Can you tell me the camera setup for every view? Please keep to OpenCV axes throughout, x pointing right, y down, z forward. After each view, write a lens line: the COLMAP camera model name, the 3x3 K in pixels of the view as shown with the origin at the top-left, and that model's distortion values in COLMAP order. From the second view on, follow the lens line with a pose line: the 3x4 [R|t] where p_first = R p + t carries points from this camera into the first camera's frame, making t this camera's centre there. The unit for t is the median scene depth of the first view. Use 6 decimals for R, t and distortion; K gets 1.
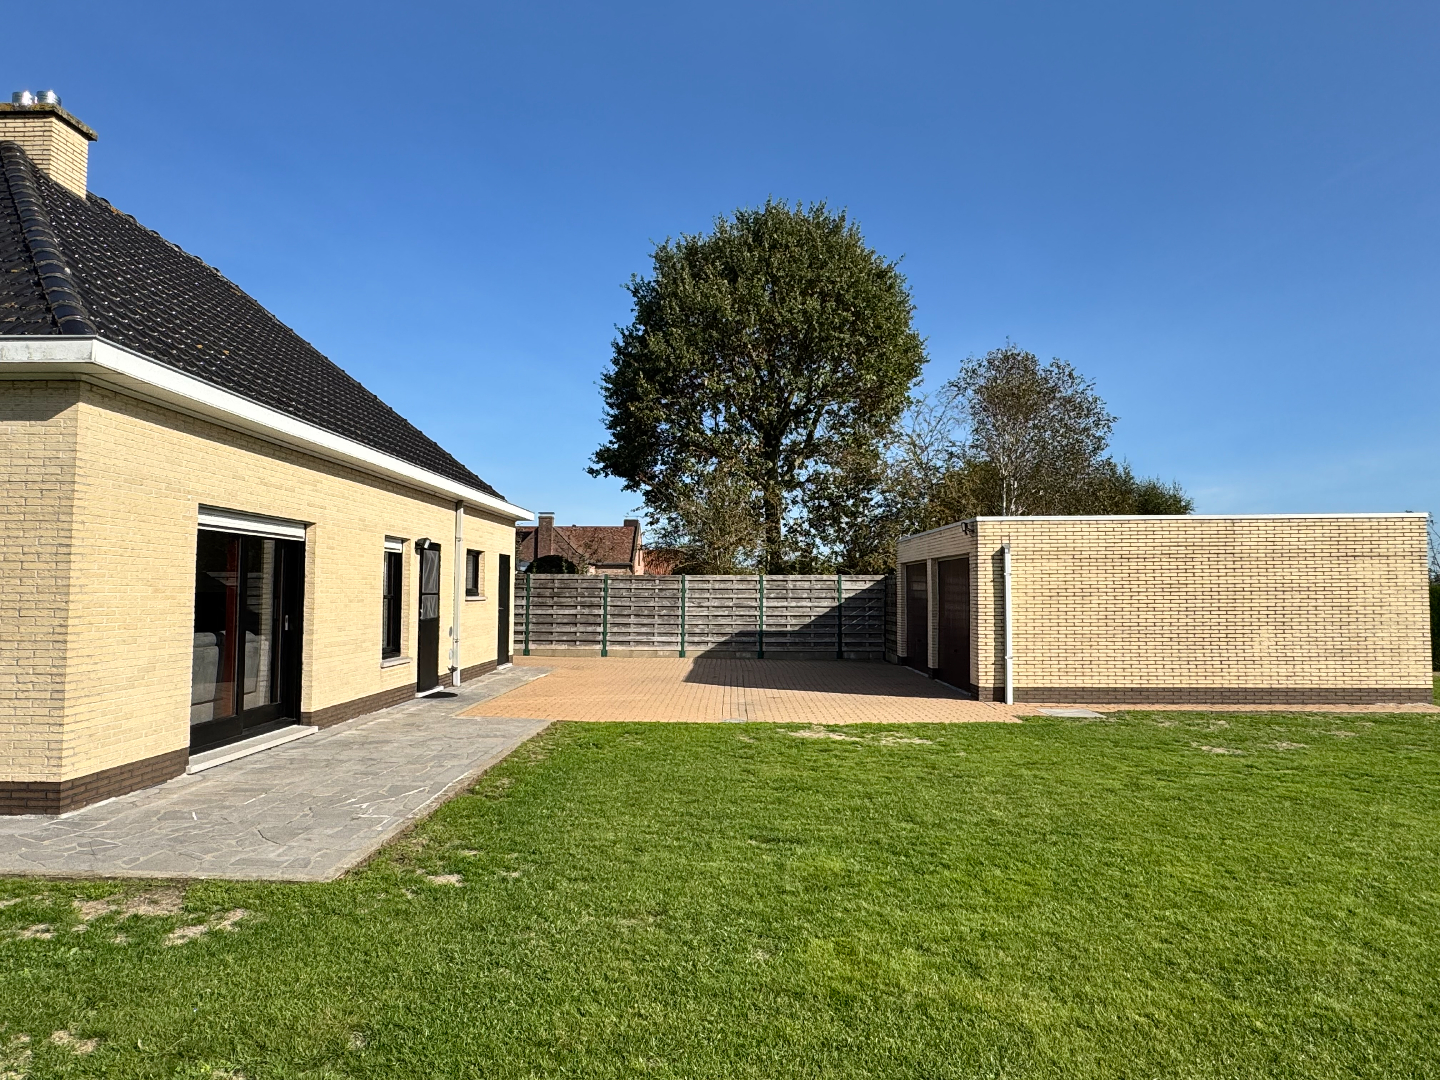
lens RADIAL K [[878.7, 0, 714.9], [0, 878.7, 550.6], [0, 0, 1]] dist [-0.008666, -0.000369]
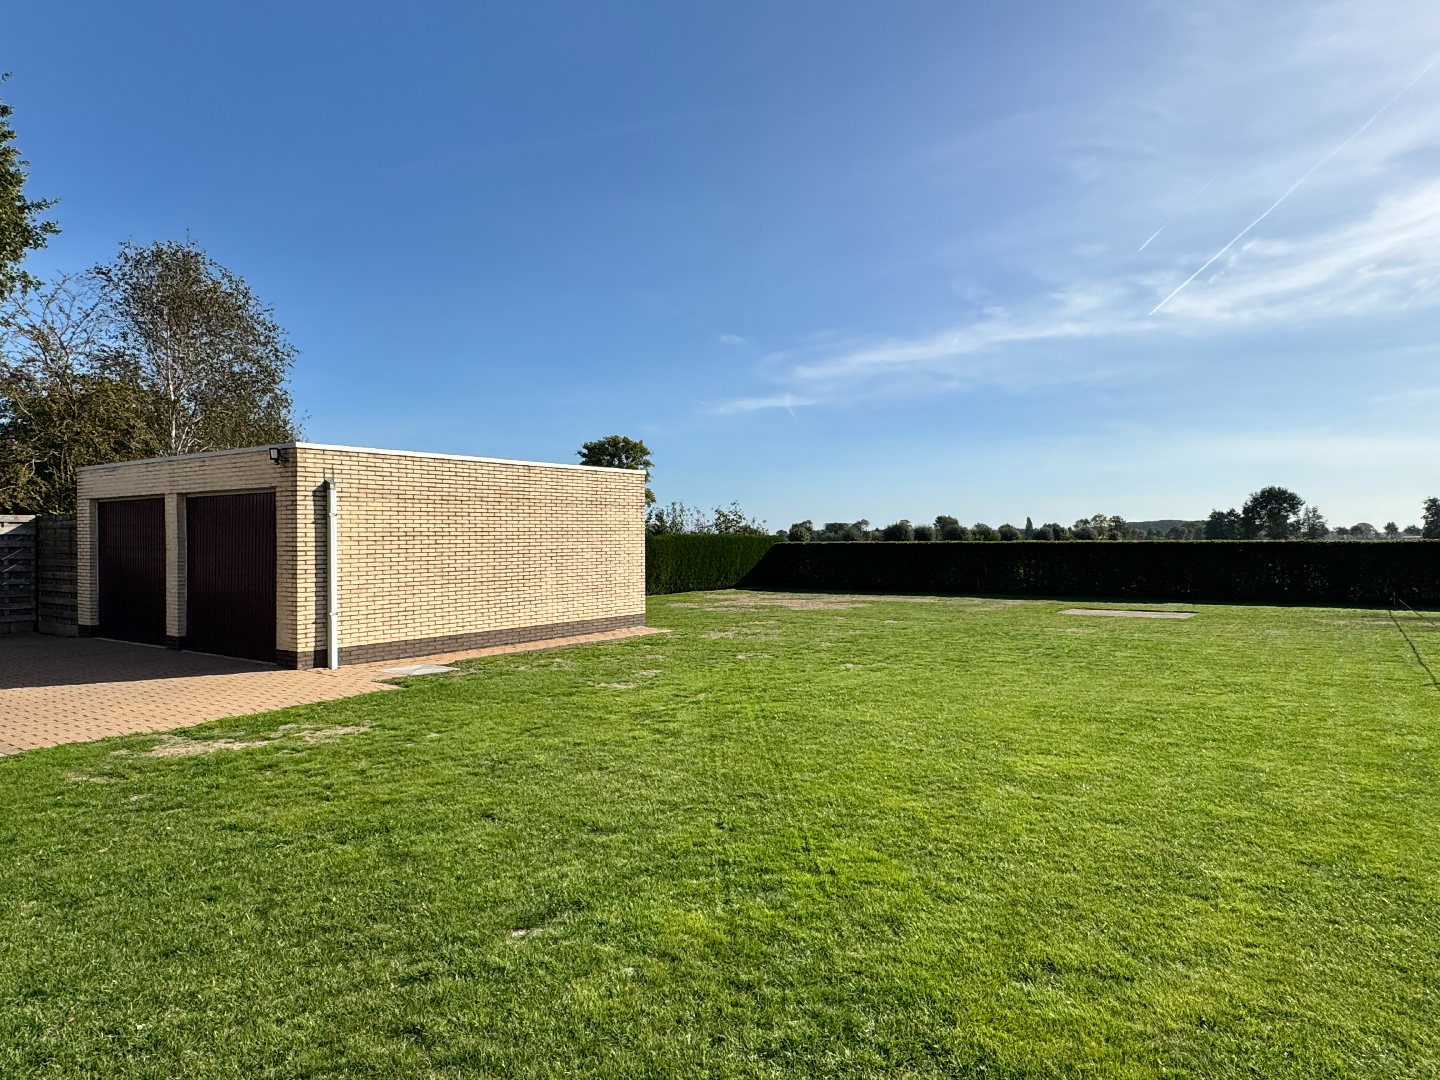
lens RADIAL K [[878.7, 0, 759.9], [0, 878.7, 569.1], [0, 0, 1]] dist [-0.008666, -0.000369]
pose [[0.556695, -0.032820, 0.830068, -0.133046], [-0.034160, 0.997470, 0.062348, 0.012695], [-0.830014, -0.063064, 0.554166, 0.197135]]
